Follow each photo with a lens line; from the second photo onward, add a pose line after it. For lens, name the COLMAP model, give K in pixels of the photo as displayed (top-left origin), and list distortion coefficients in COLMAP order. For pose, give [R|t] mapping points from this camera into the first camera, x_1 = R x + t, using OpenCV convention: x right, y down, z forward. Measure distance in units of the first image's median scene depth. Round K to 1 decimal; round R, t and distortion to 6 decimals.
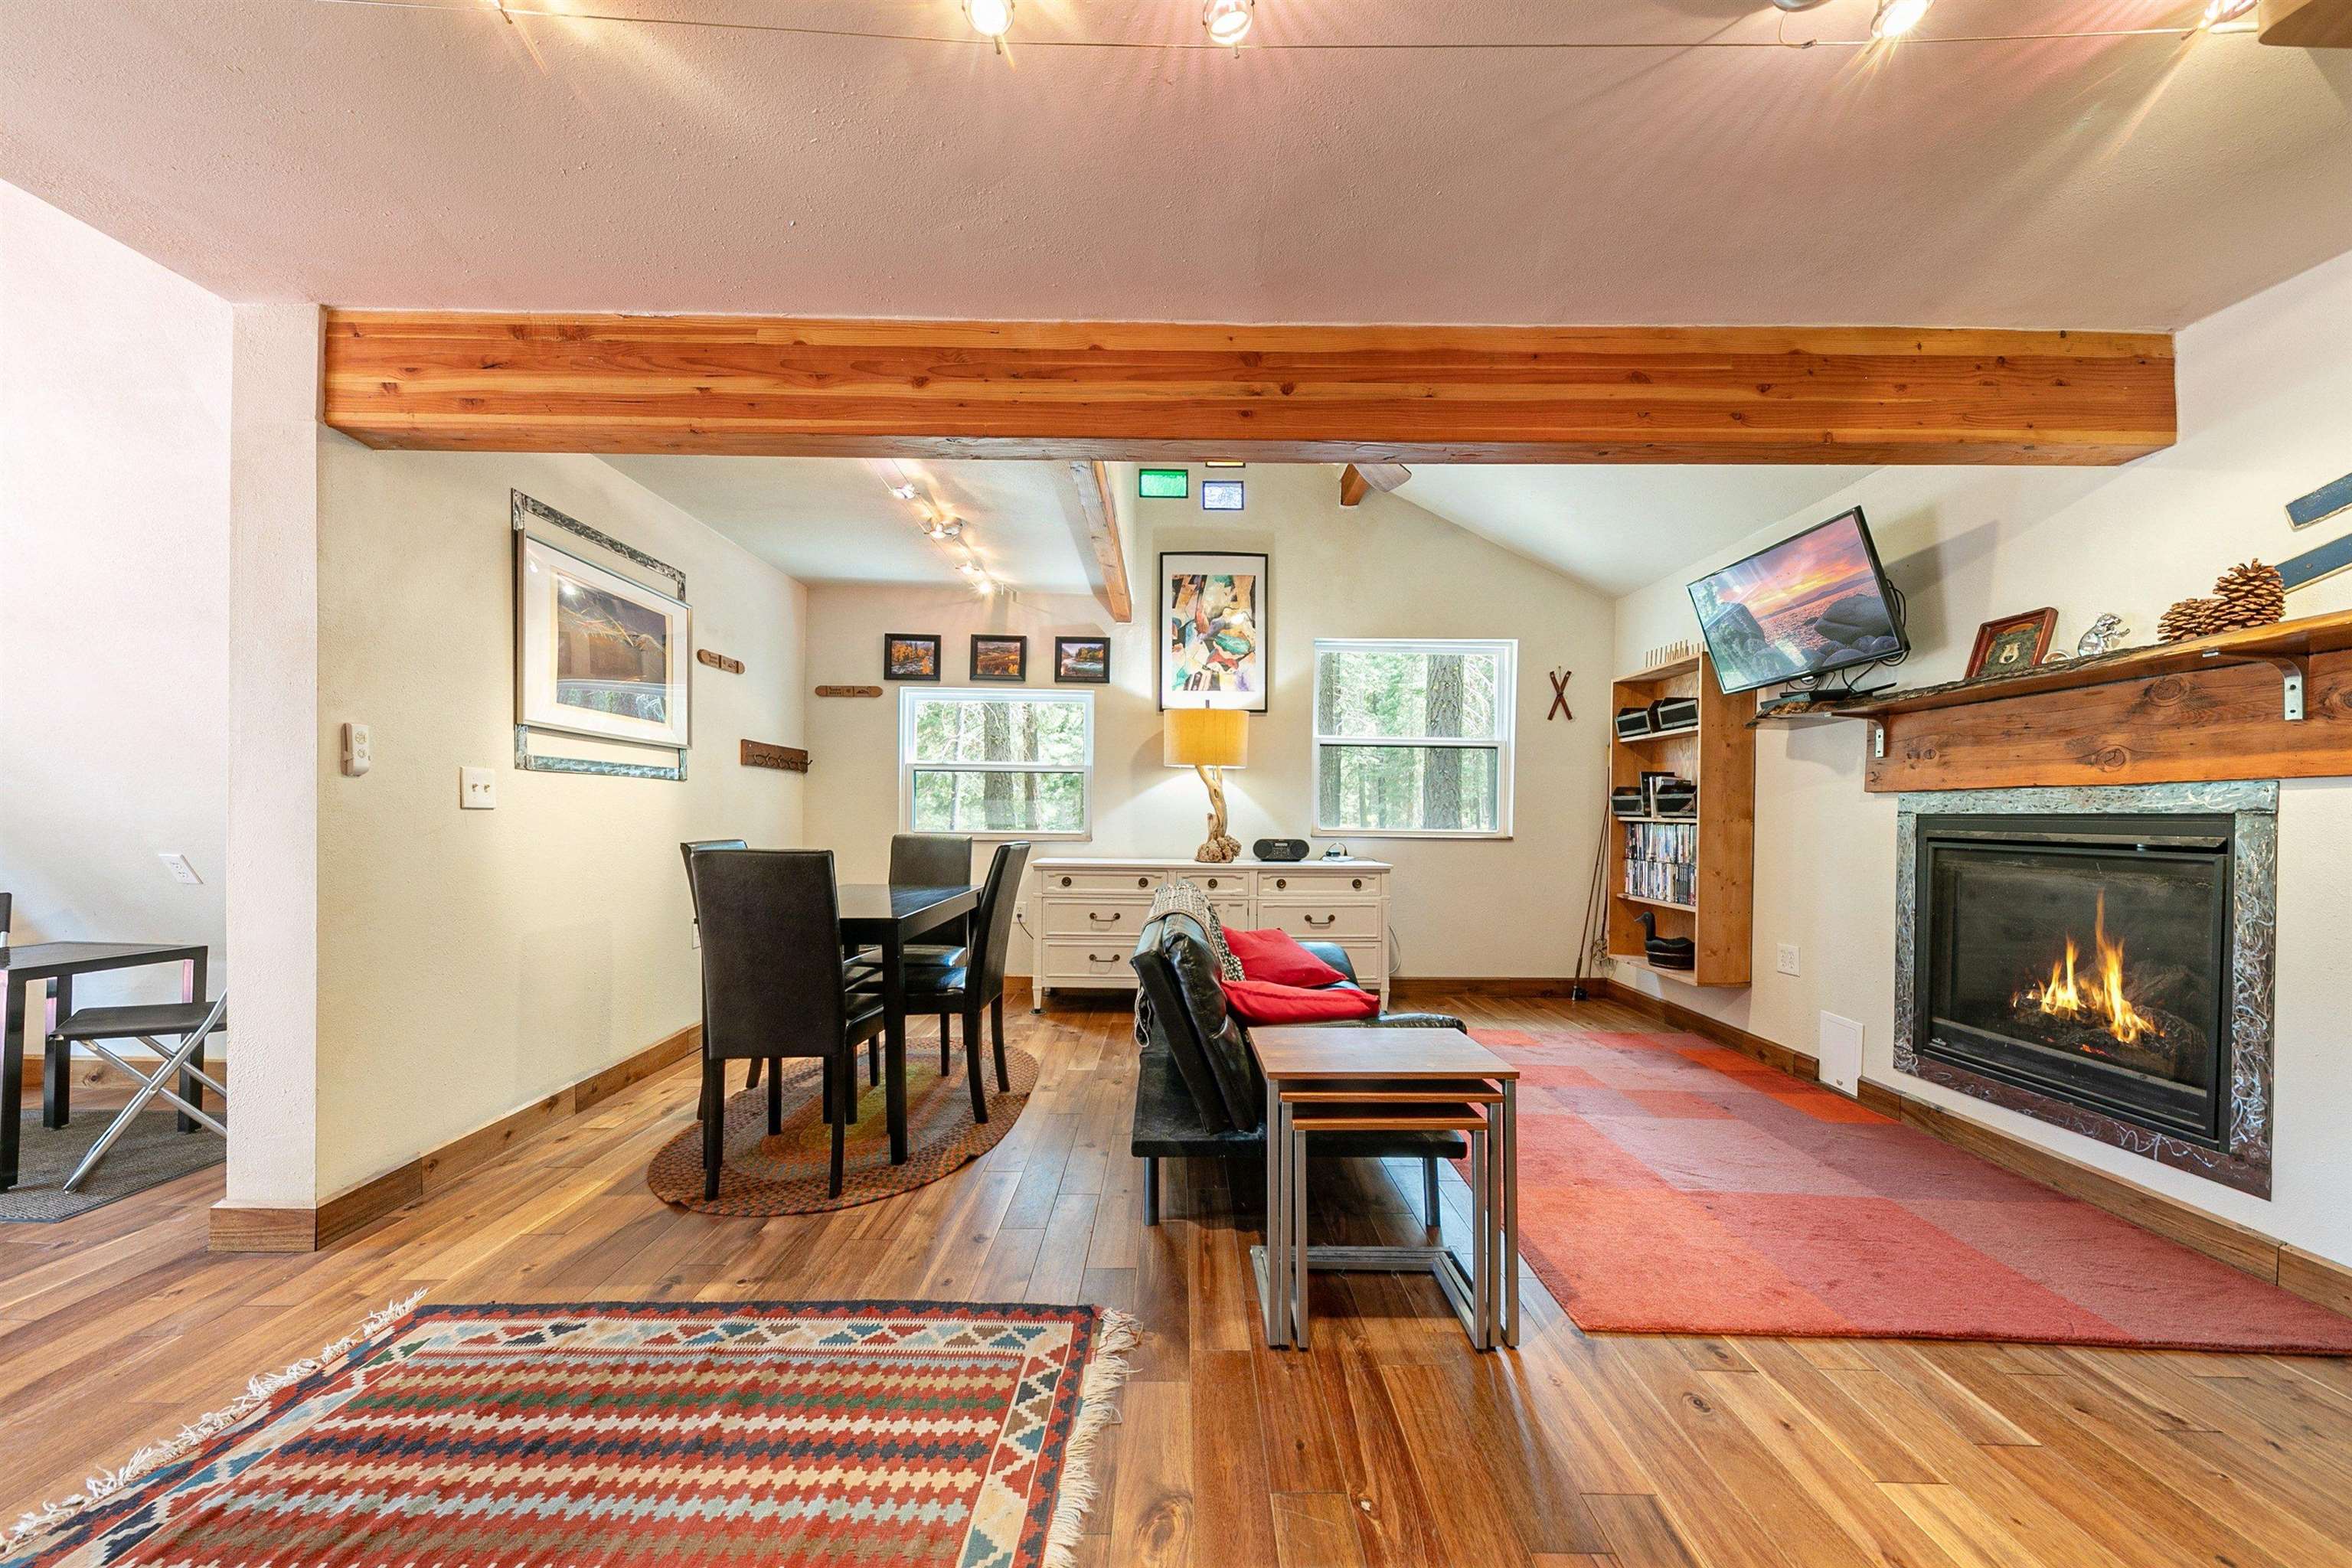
lens RADIAL K [[810.0, 0, 1181.9], [0, 810.0, 812.9], [0, 0, 1]] dist [0.003171, -0.002771]
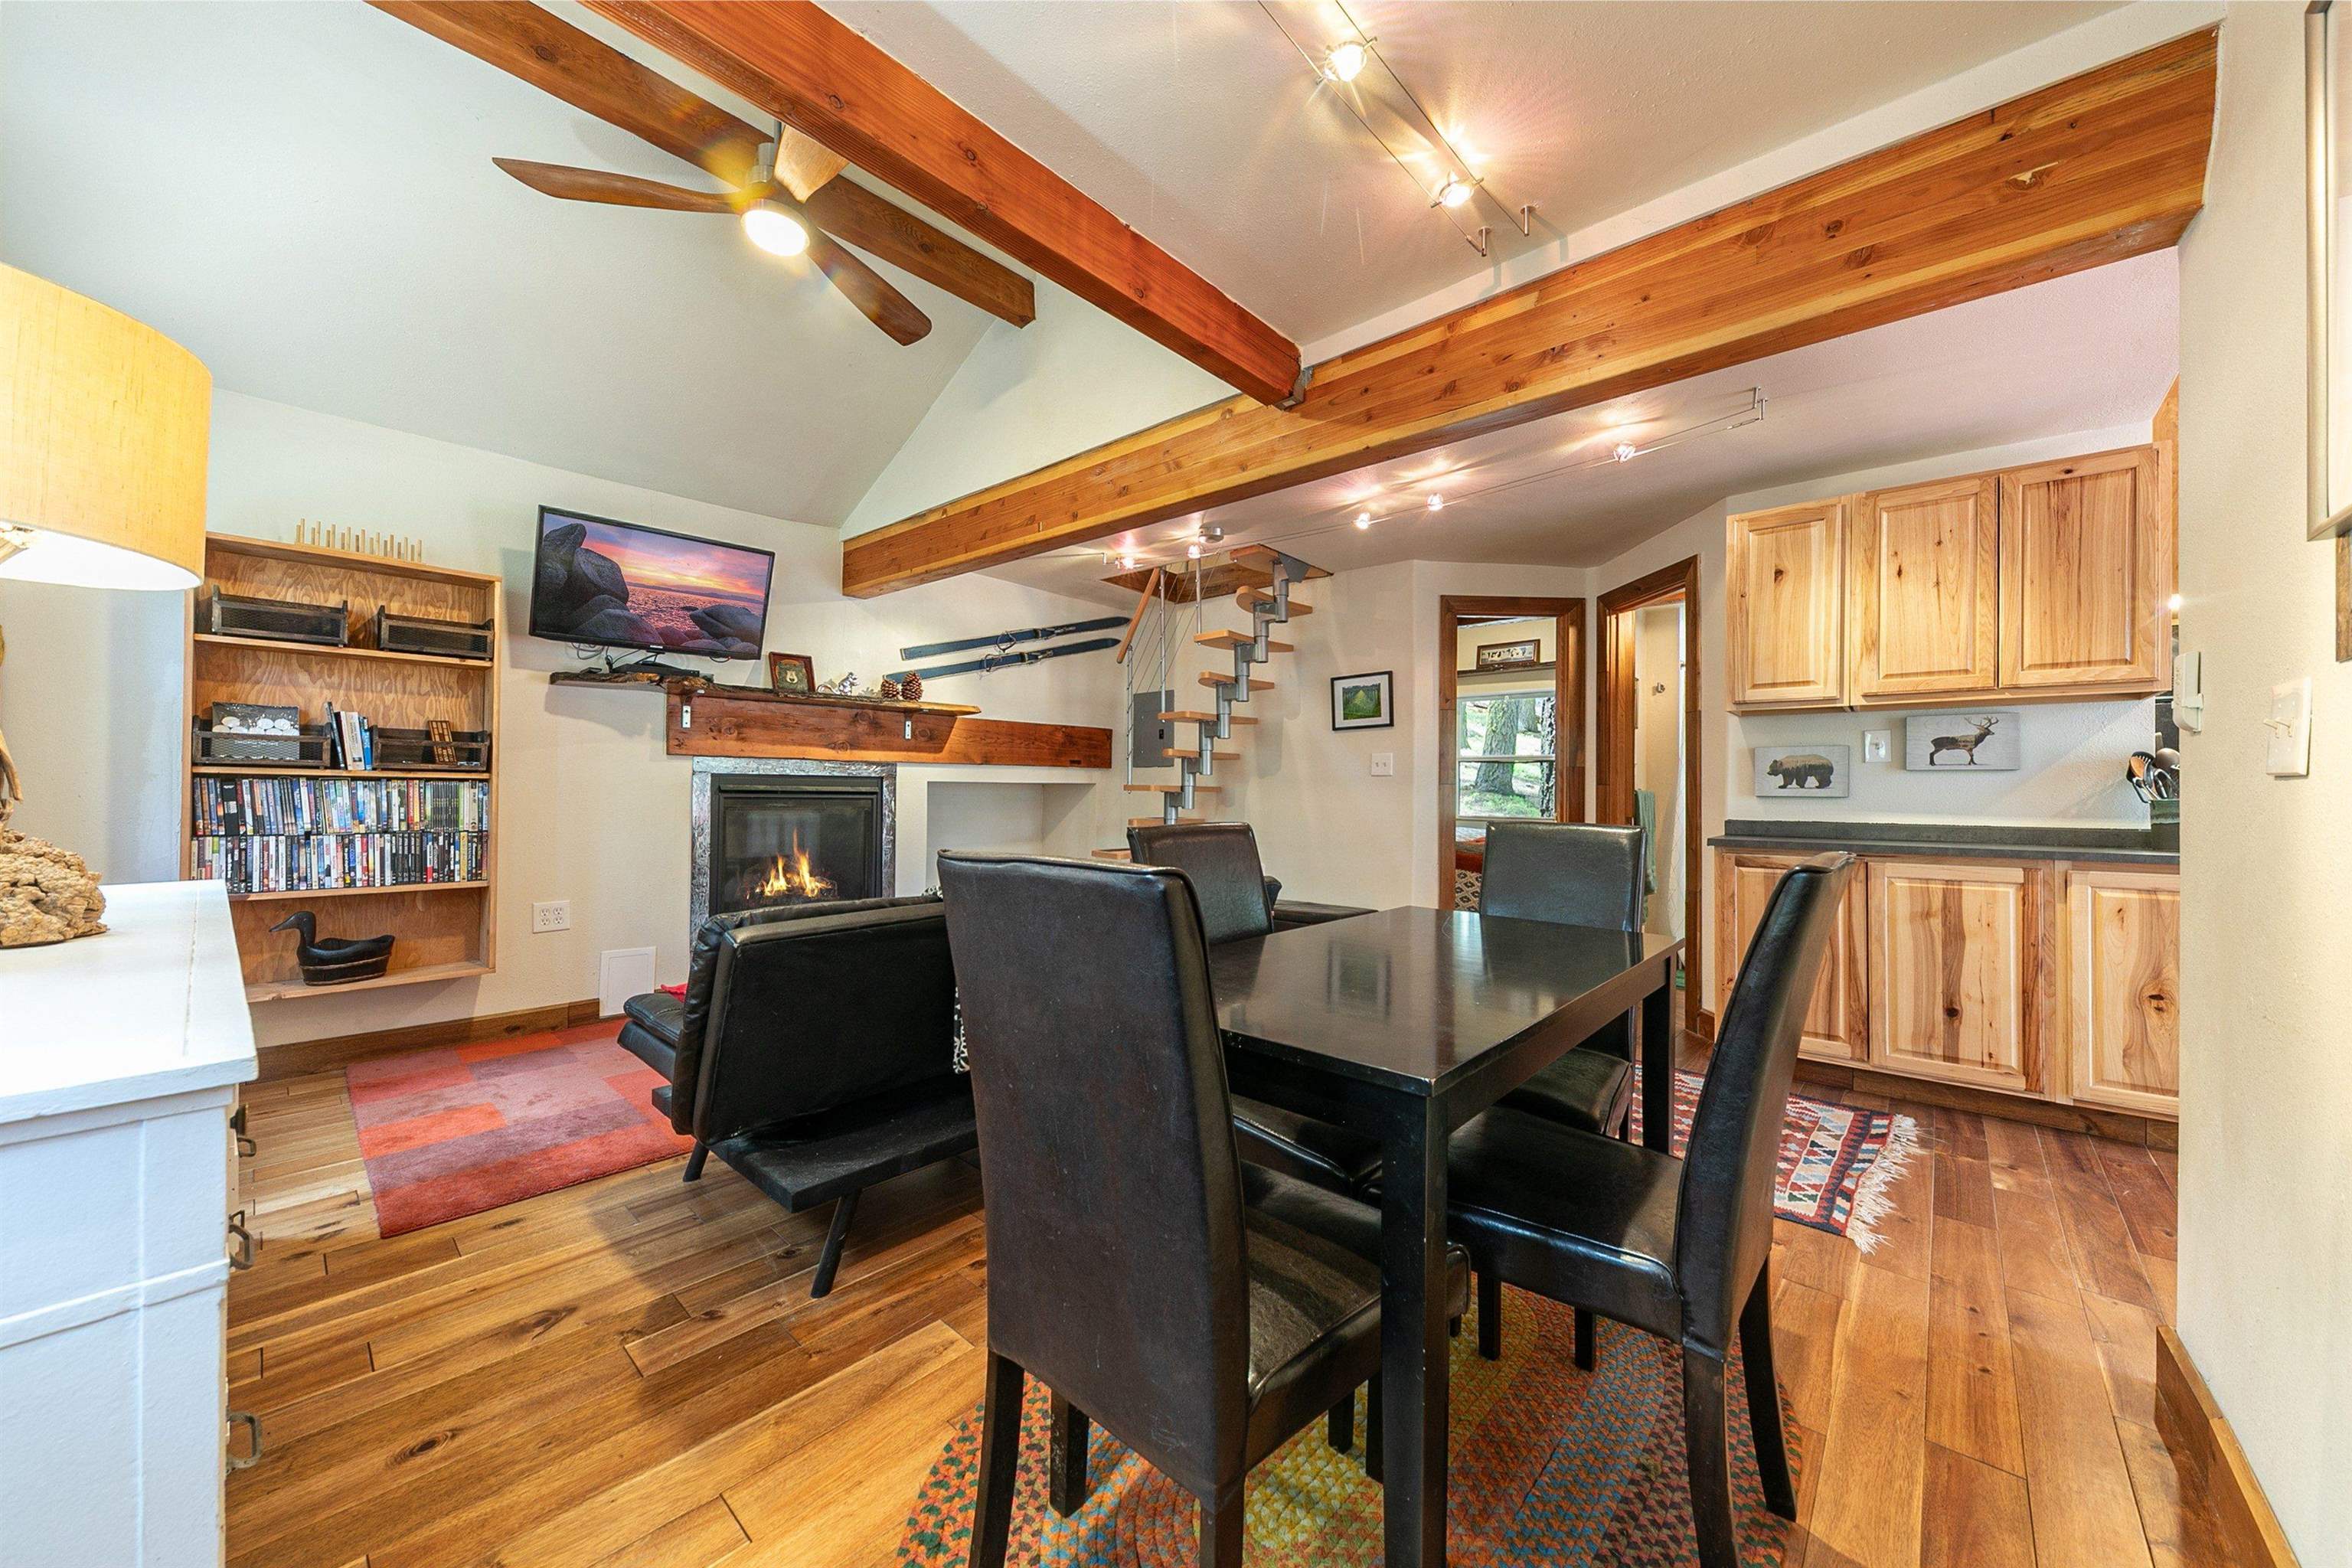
lens RADIAL K [[810.0, 0, 1212.7], [0, 810.0, 780.3], [0, 0, 1]] dist [0.003171, -0.002771]
pose [[-0.745271, -0.008563, 0.666707, -0.549987], [-0.019256, 0.999777, -0.008683, 0.007825], [-0.666484, -0.019309, -0.745269, 1.286526]]
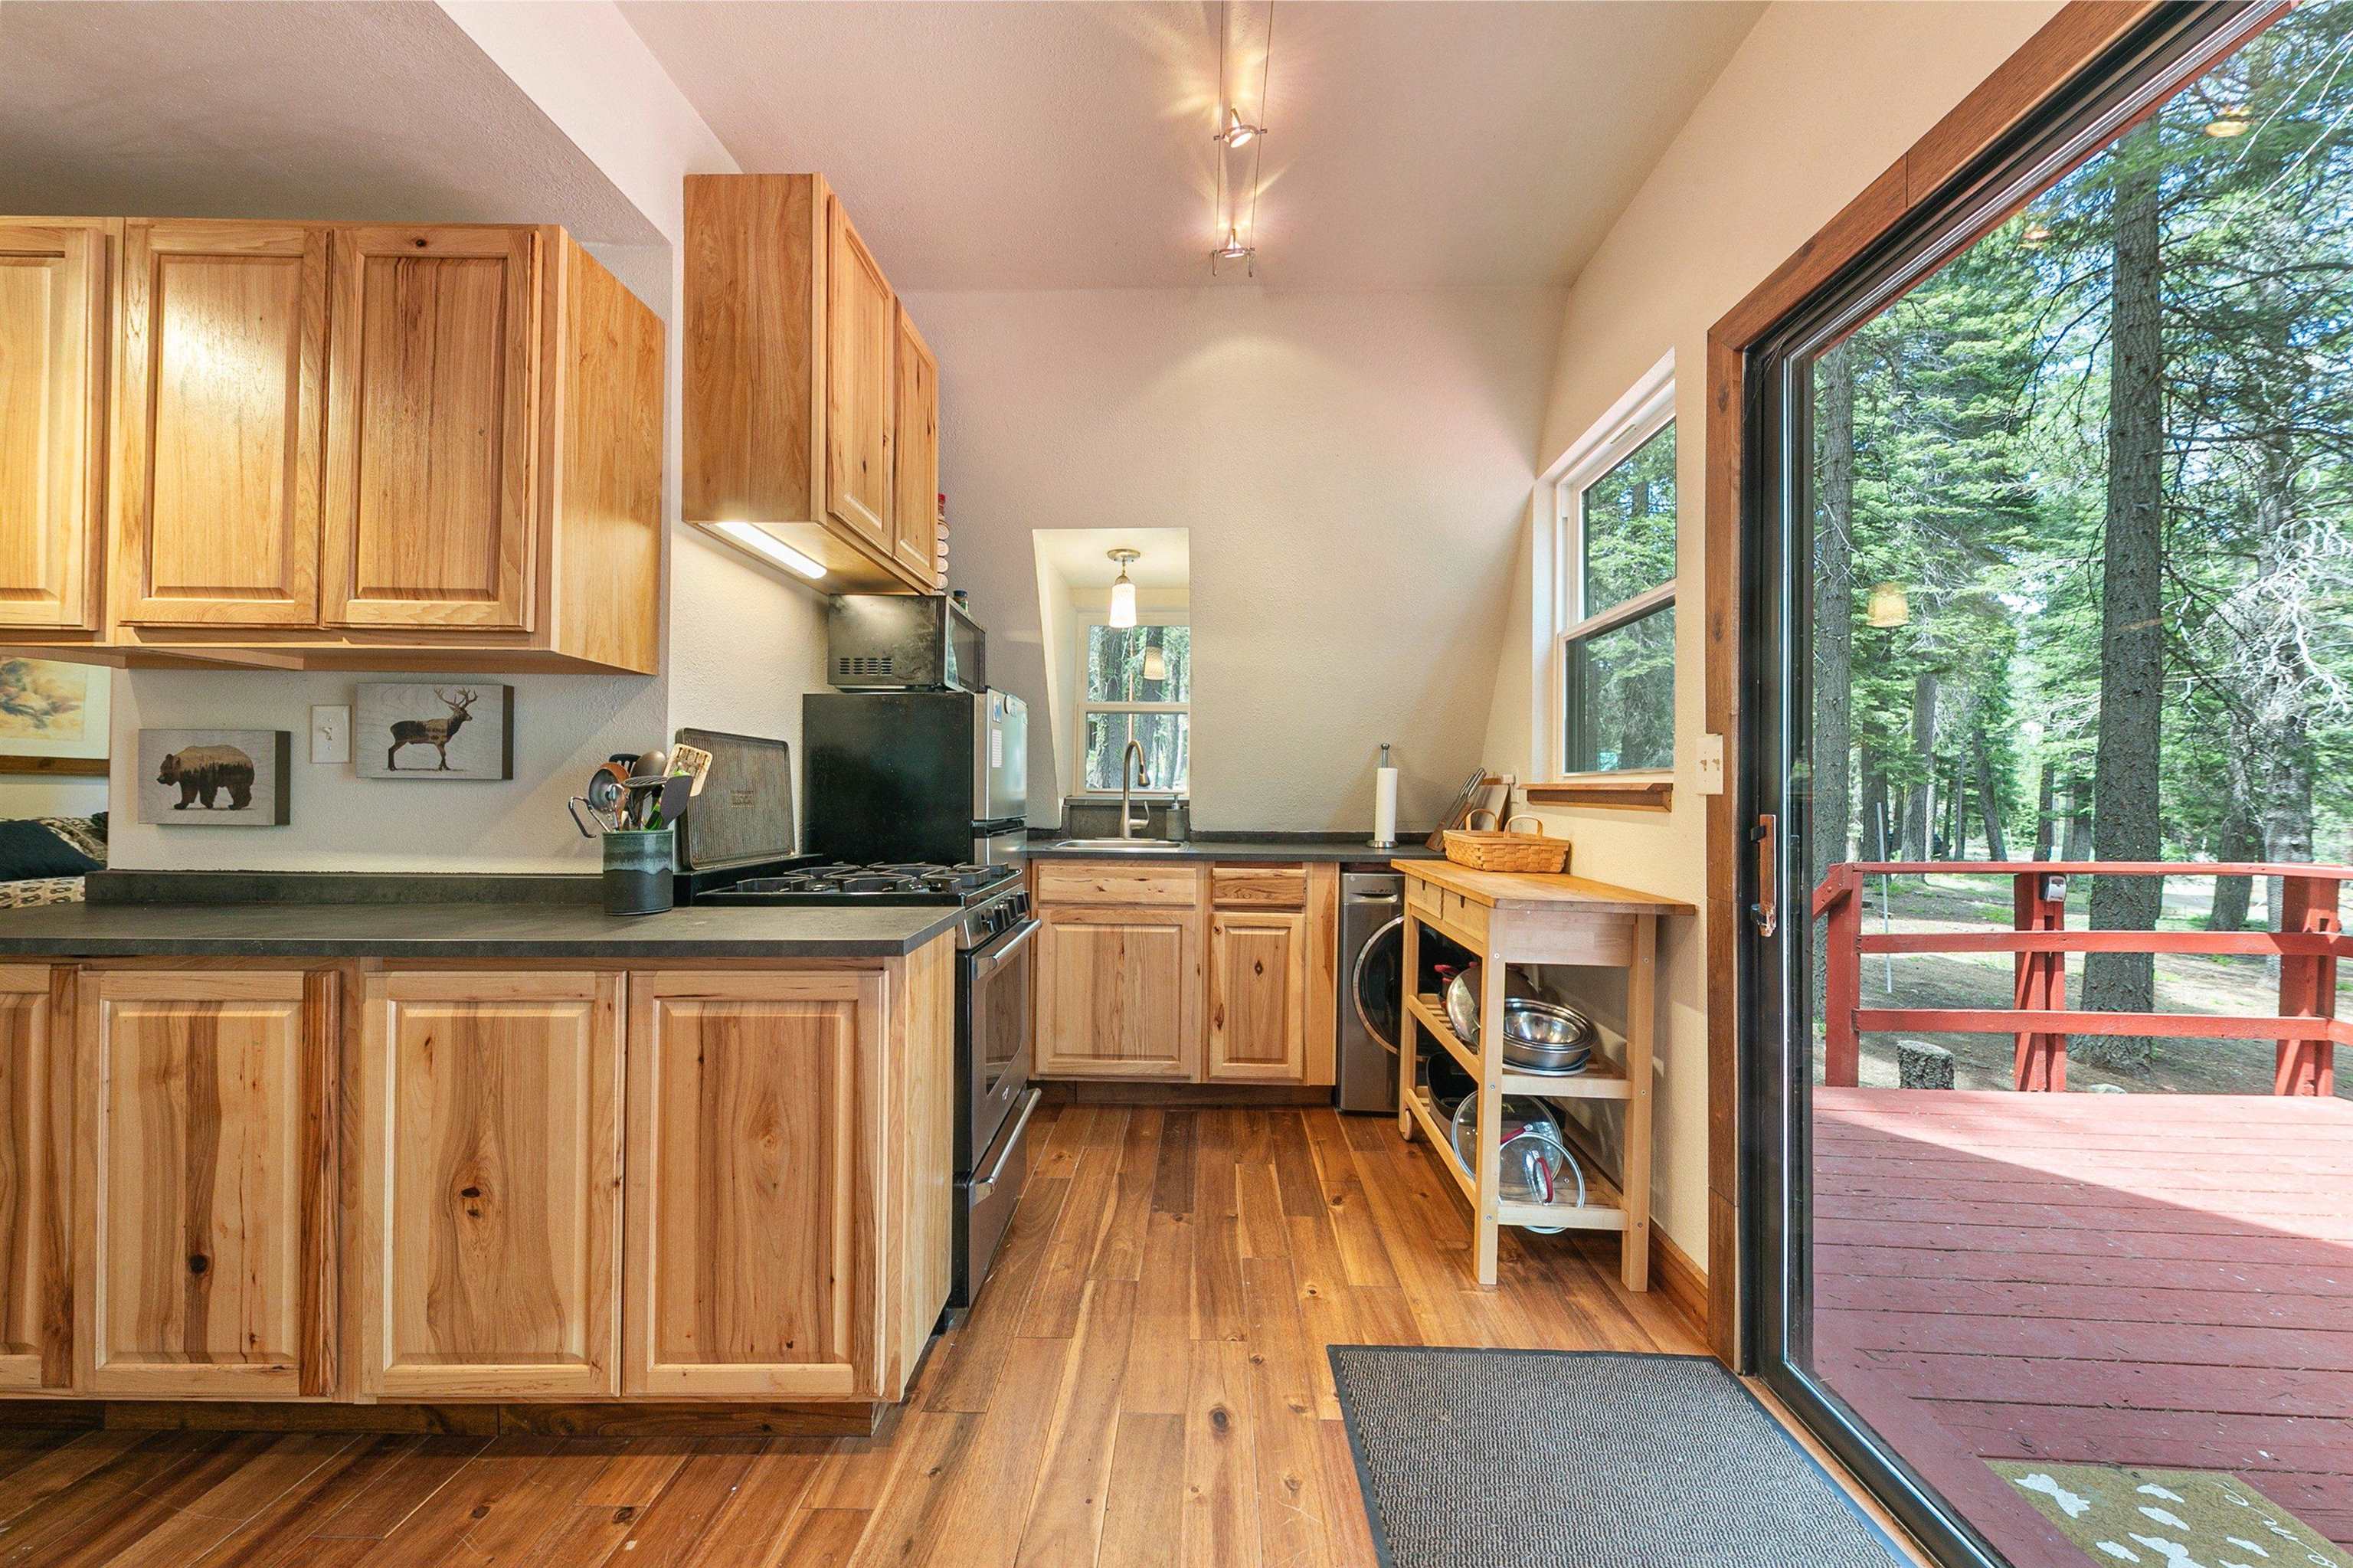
lens RADIAL K [[810.4, 0, 1200.2], [0, 810.4, 781.0], [0, 0, 1]] dist [0.003171, -0.002771]
pose [[-0.999785, -0.018074, 0.010117, -1.063533], [-0.018221, 0.999727, -0.014626, -0.026885], [-0.009850, -0.014807, -0.999842, 0.588395]]
